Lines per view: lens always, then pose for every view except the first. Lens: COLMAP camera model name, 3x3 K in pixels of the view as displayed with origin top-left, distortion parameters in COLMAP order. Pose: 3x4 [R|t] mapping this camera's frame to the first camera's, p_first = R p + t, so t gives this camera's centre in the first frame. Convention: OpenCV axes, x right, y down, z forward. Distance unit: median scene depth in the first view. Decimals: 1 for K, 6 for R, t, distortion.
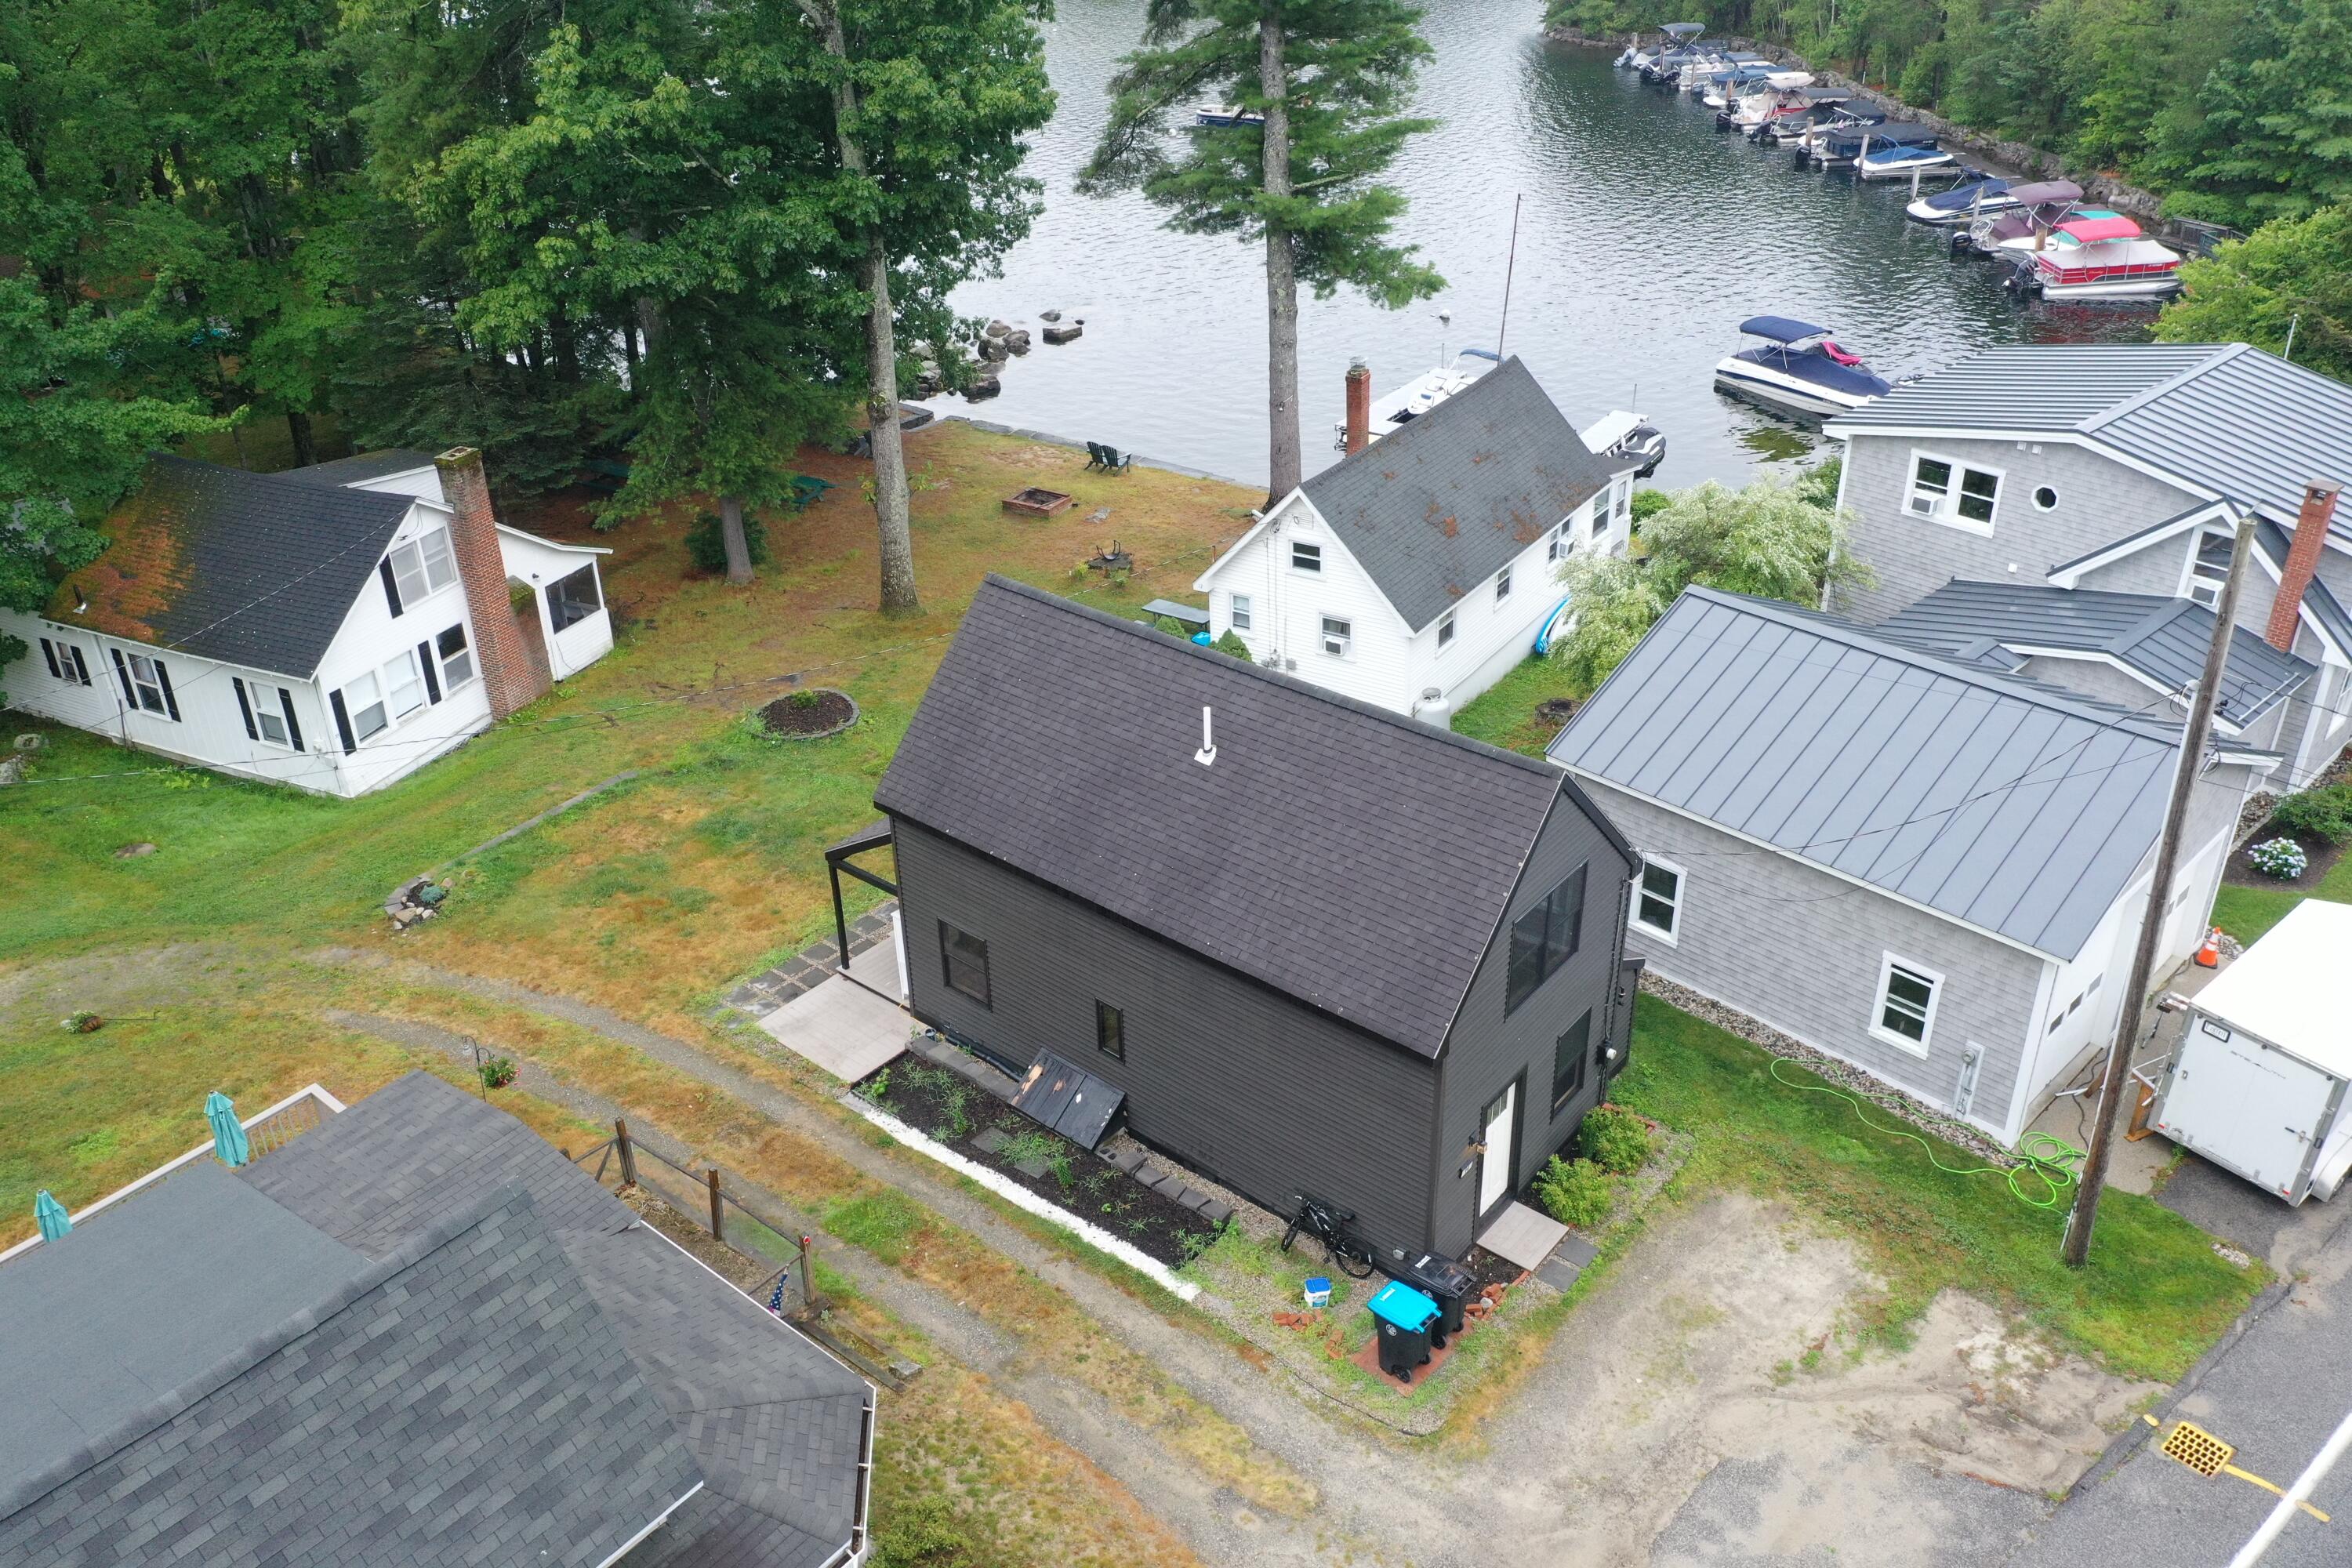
lens RADIAL K [[1854.4, 0, 1181.7], [0, 1854.4, 772.5], [0, 0, 1]] dist [0.000087, 0.001894]
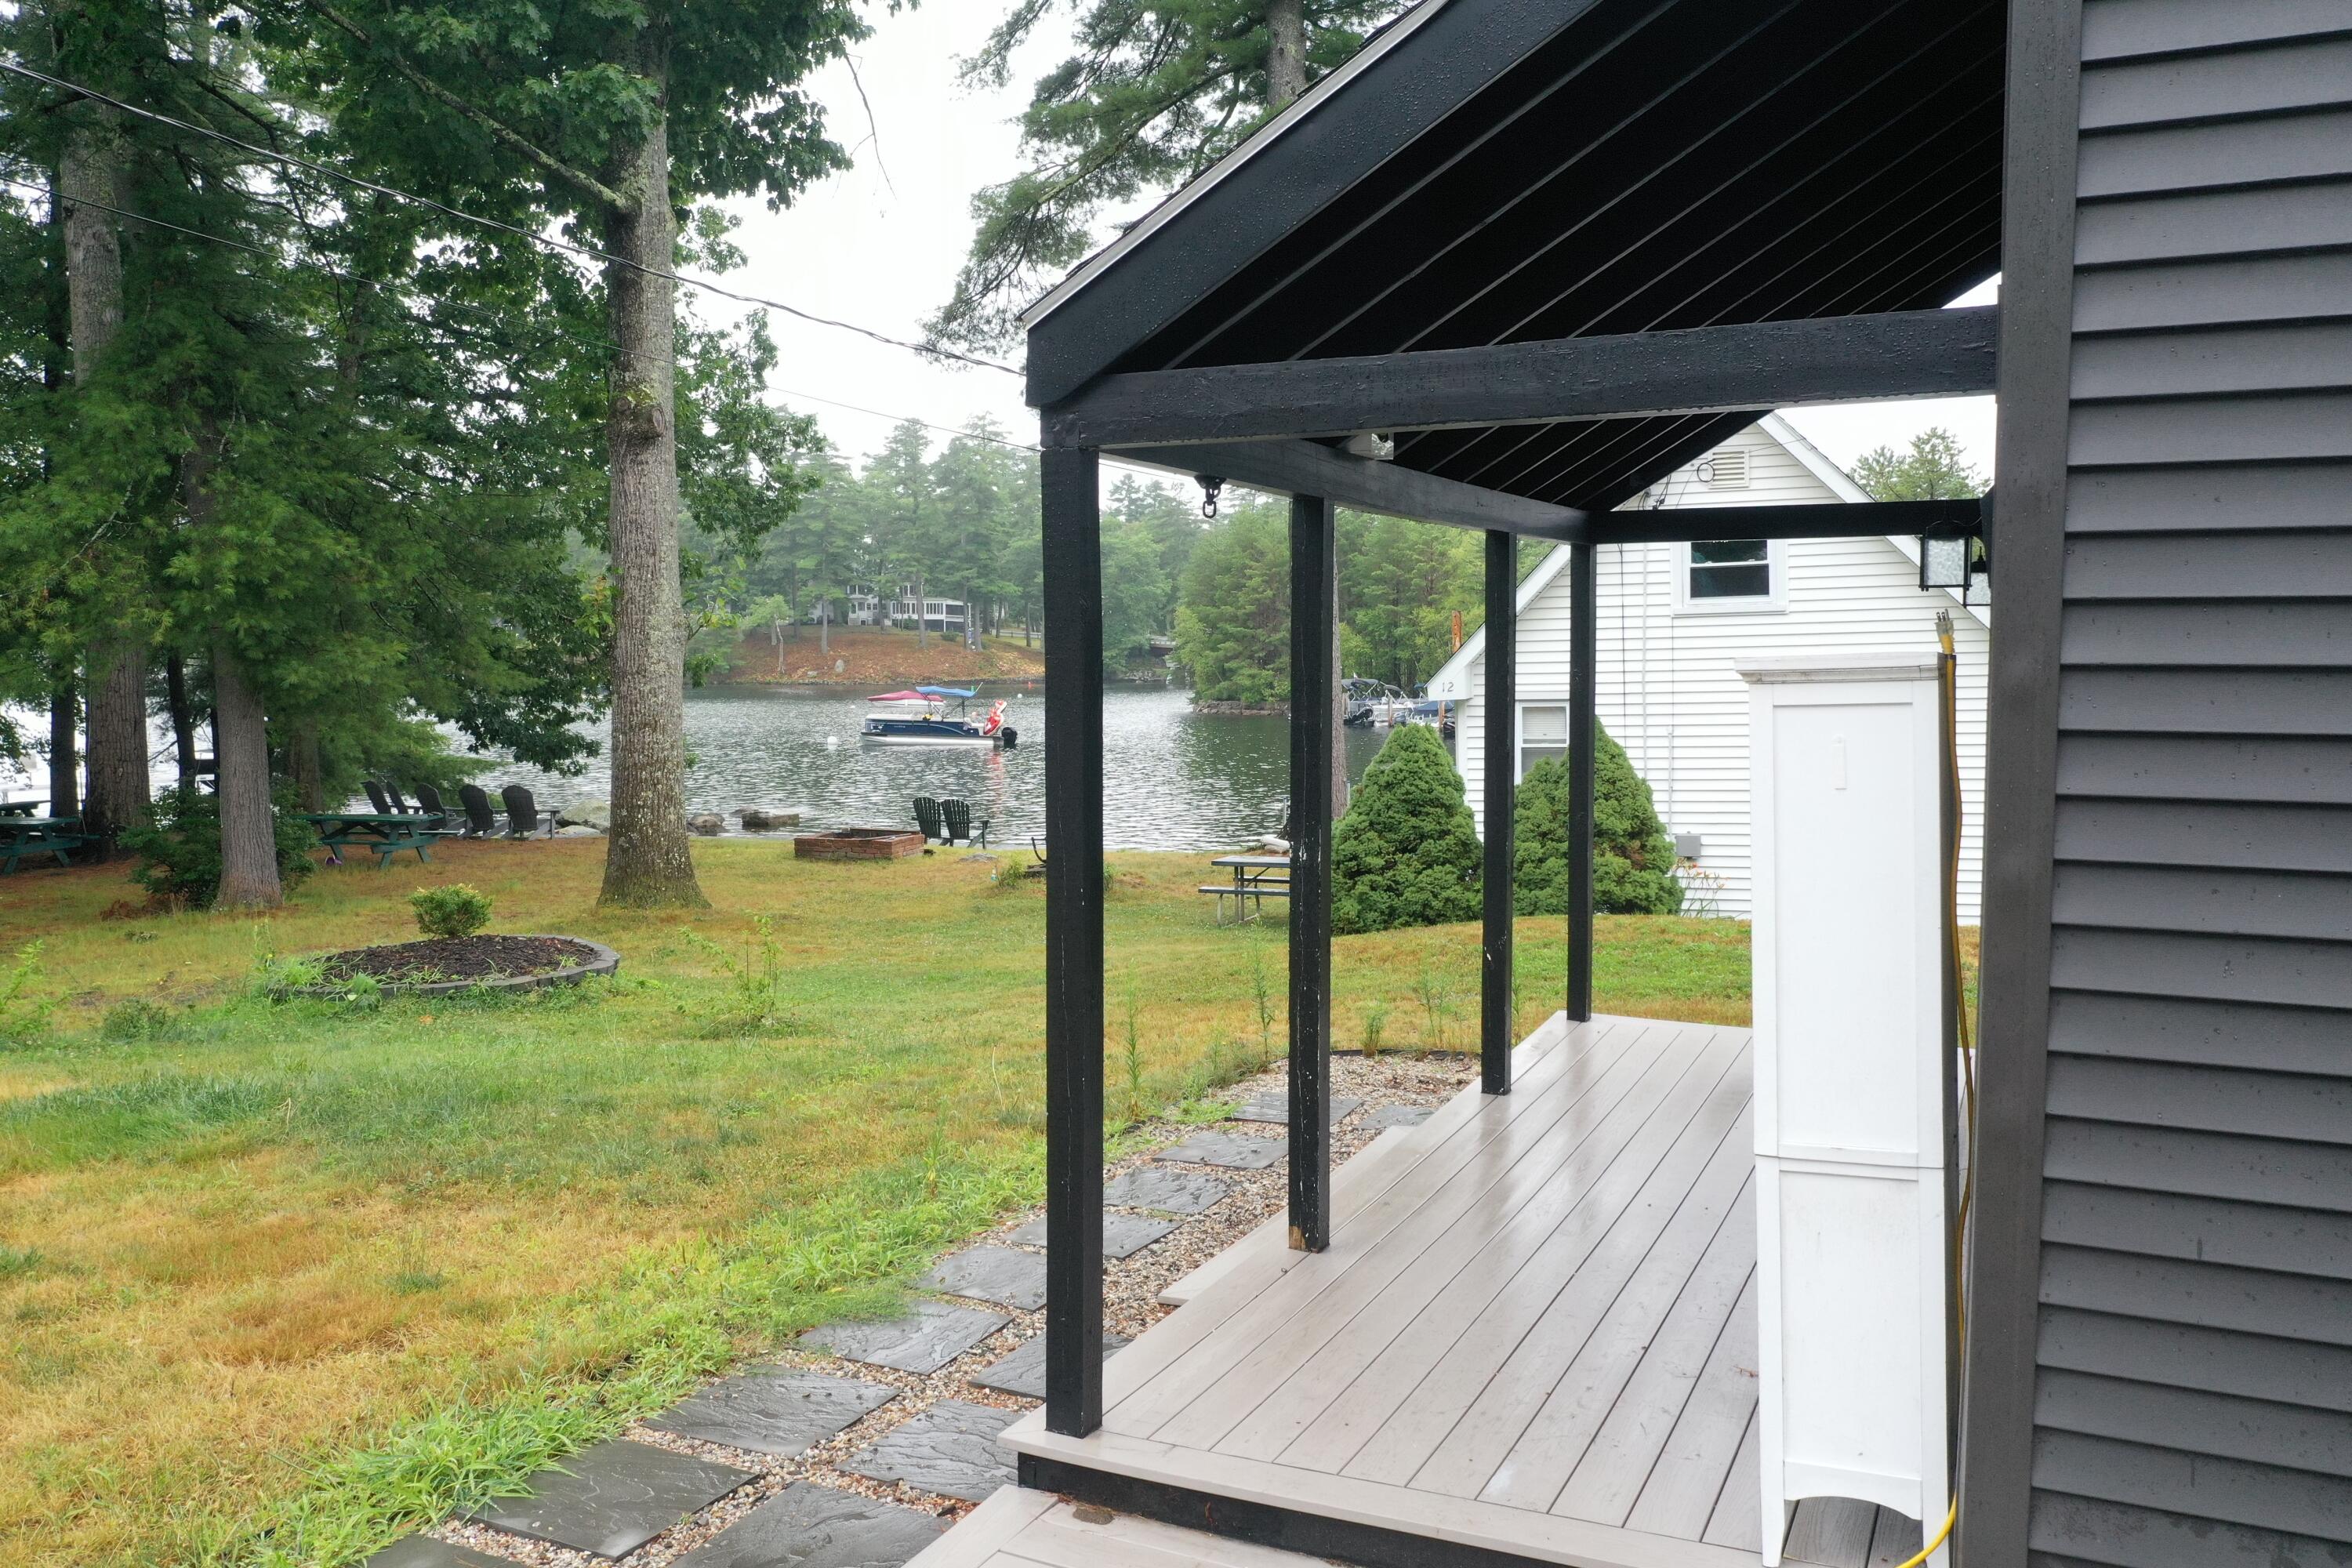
lens RADIAL K [[1854.4, 0, 1181.7], [0, 1854.4, 772.5], [0, 0, 1]] dist [0.000087, 0.001894]
pose [[0.969322, 0.001296, 0.245790, -0.222462], [0.105103, 0.901767, -0.419249, 0.128945], [-0.222188, 0.432220, 0.873967, 0.940222]]
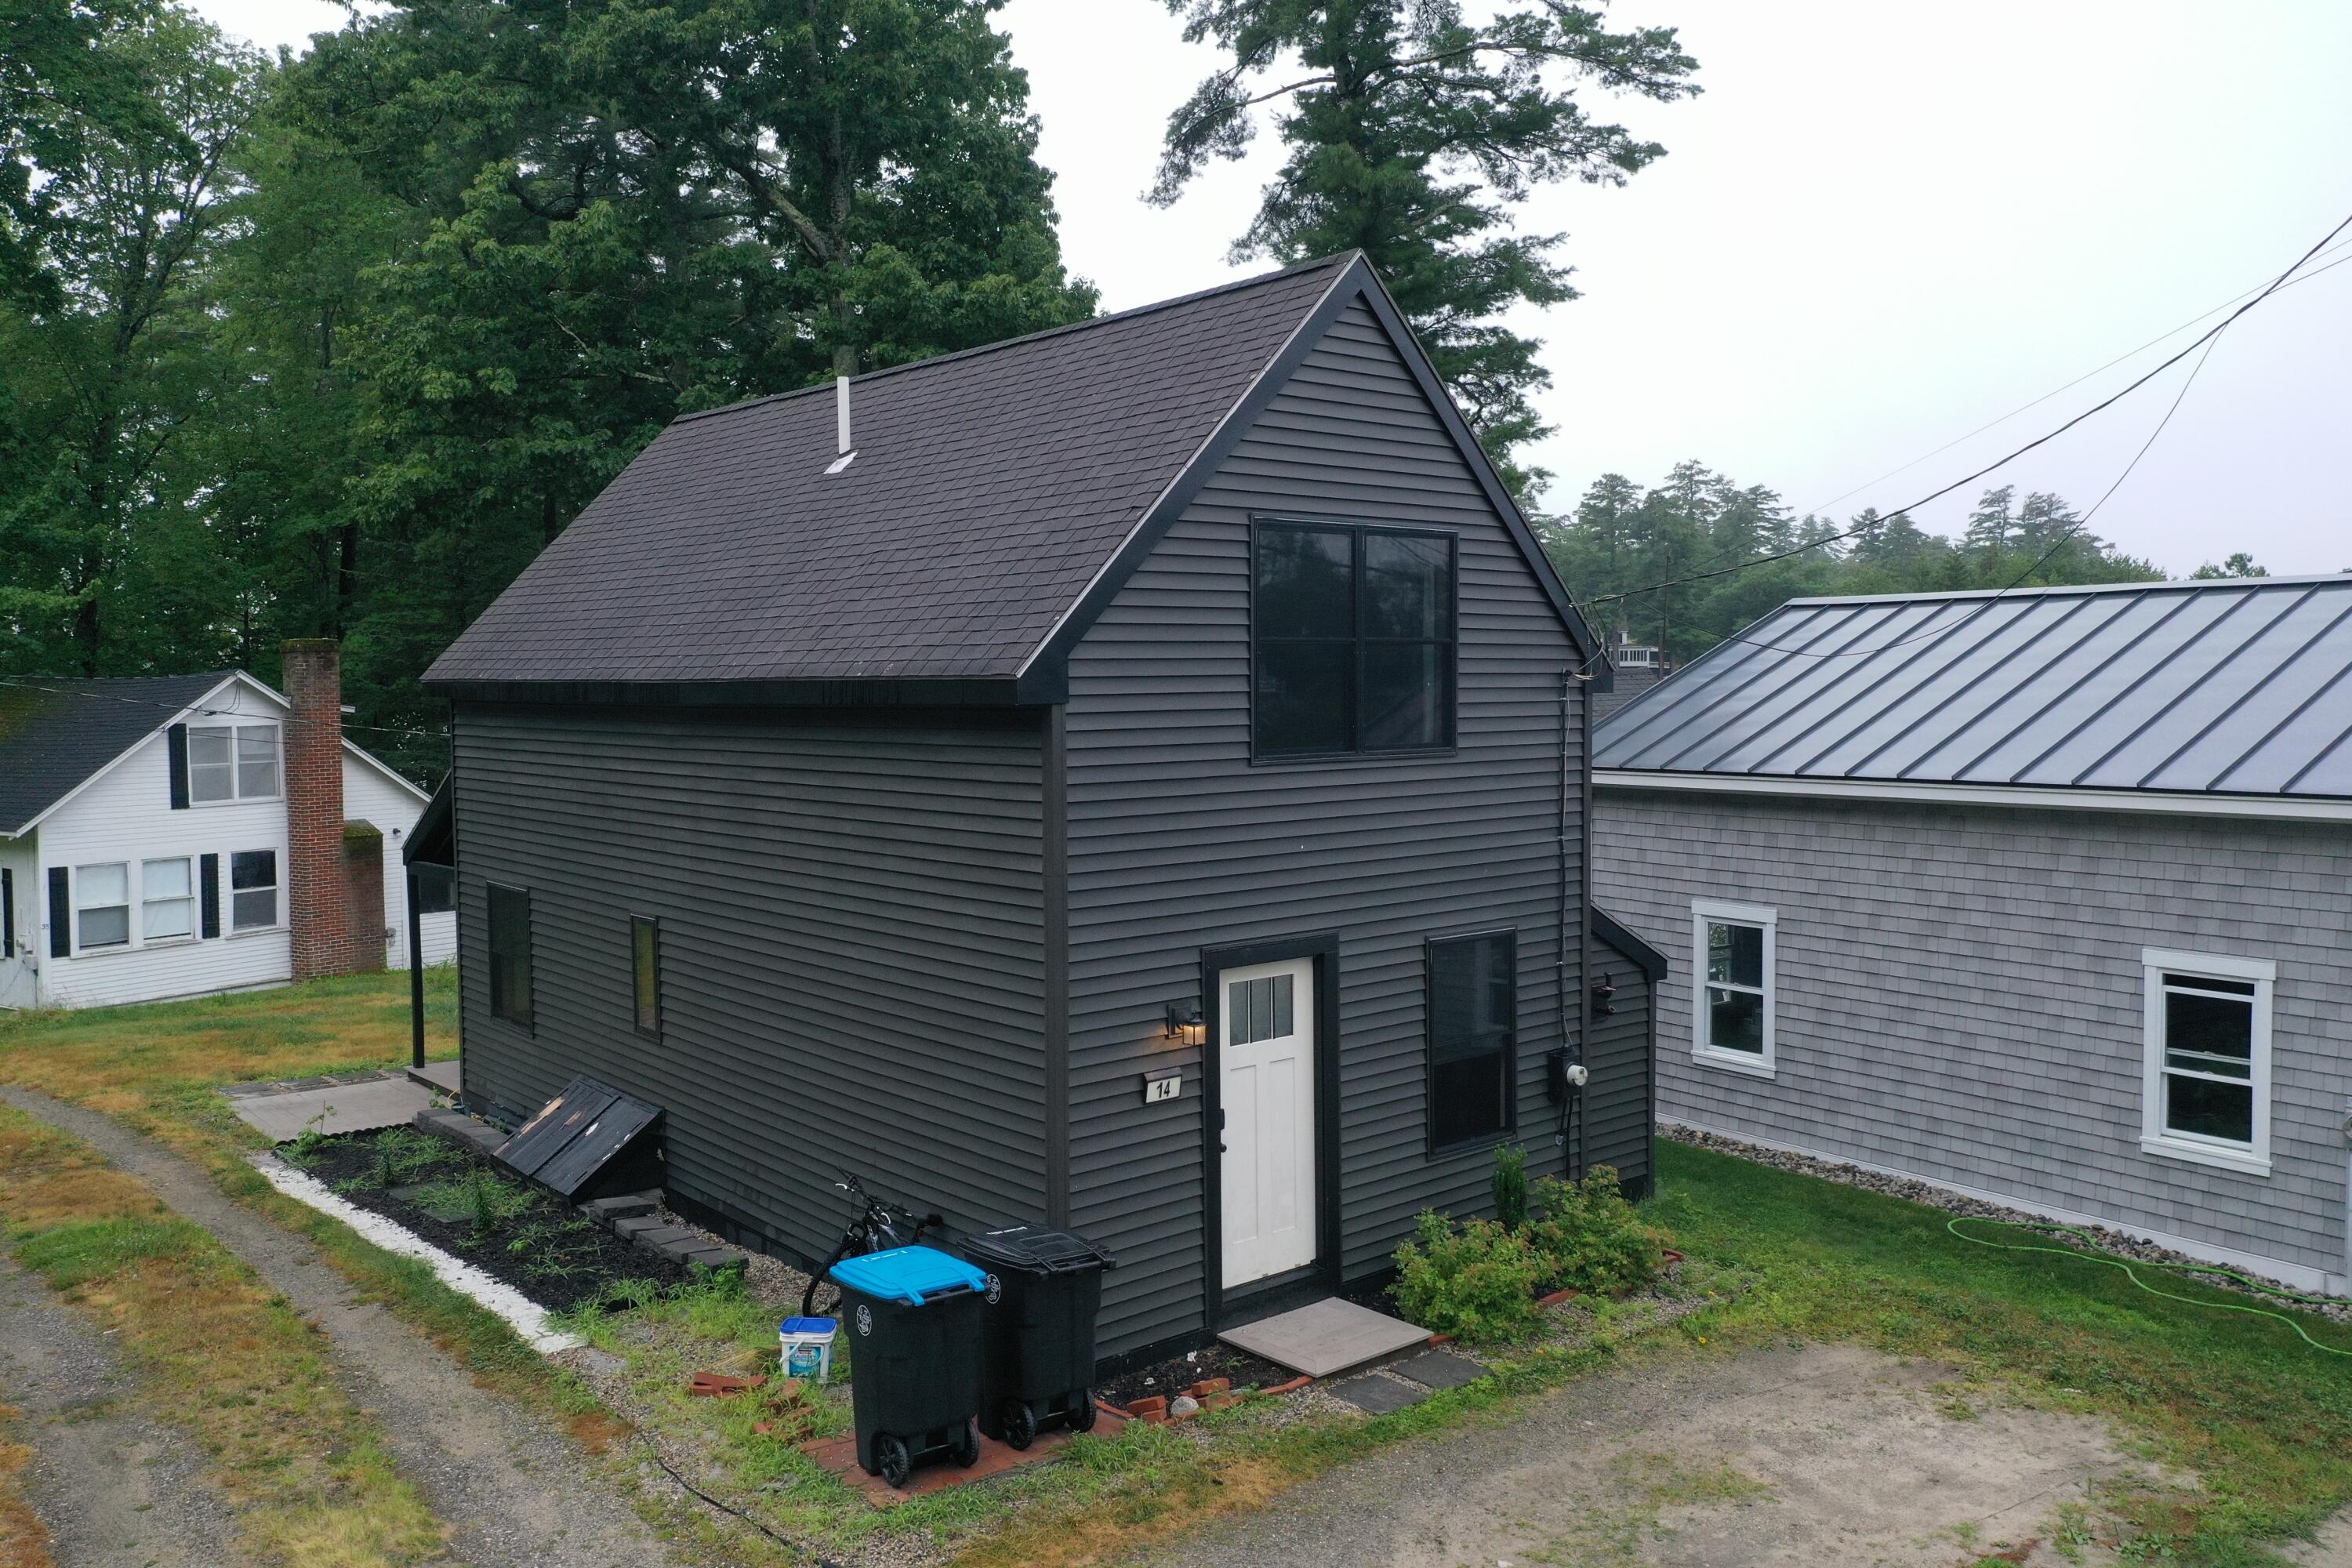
lens RADIAL K [[1854.4, 0, 1181.7], [0, 1854.4, 772.5], [0, 0, 1]] dist [0.000087, 0.001894]
pose [[0.984604, 0.019453, -0.173715, 0.198468], [-0.094534, 0.895178, -0.435568, 0.288339], [0.147033, 0.445283, 0.883235, 0.471354]]
